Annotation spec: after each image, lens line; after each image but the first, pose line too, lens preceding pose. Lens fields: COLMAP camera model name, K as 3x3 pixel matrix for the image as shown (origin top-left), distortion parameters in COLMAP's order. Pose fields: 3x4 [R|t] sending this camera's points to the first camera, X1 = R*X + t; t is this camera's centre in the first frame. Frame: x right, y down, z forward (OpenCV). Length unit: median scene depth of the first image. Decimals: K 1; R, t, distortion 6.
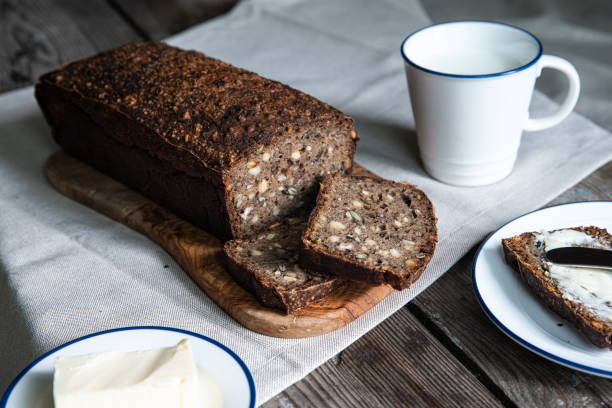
lens RADIAL K [[1061.2, 0, 322.1], [0, 1061.2, 203.0], [0, 0, 1]] dist [0.105457, 0.000000]
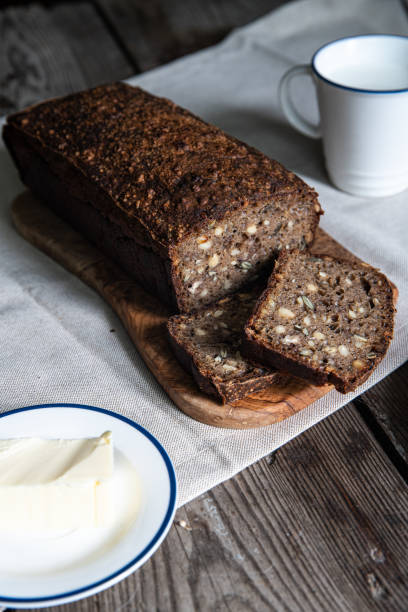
lens RADIAL K [[969.6, 0, 210.4], [0, 969.6, 310.0], [0, 0, 1]] dist [0.047292, 0.000000]
pose [[0.989920, 0.087074, -0.111695, 0.041867], [-0.072345, 0.988904, 0.129749, -0.084341], [0.121754, -0.120361, 0.985236, 0.139323]]
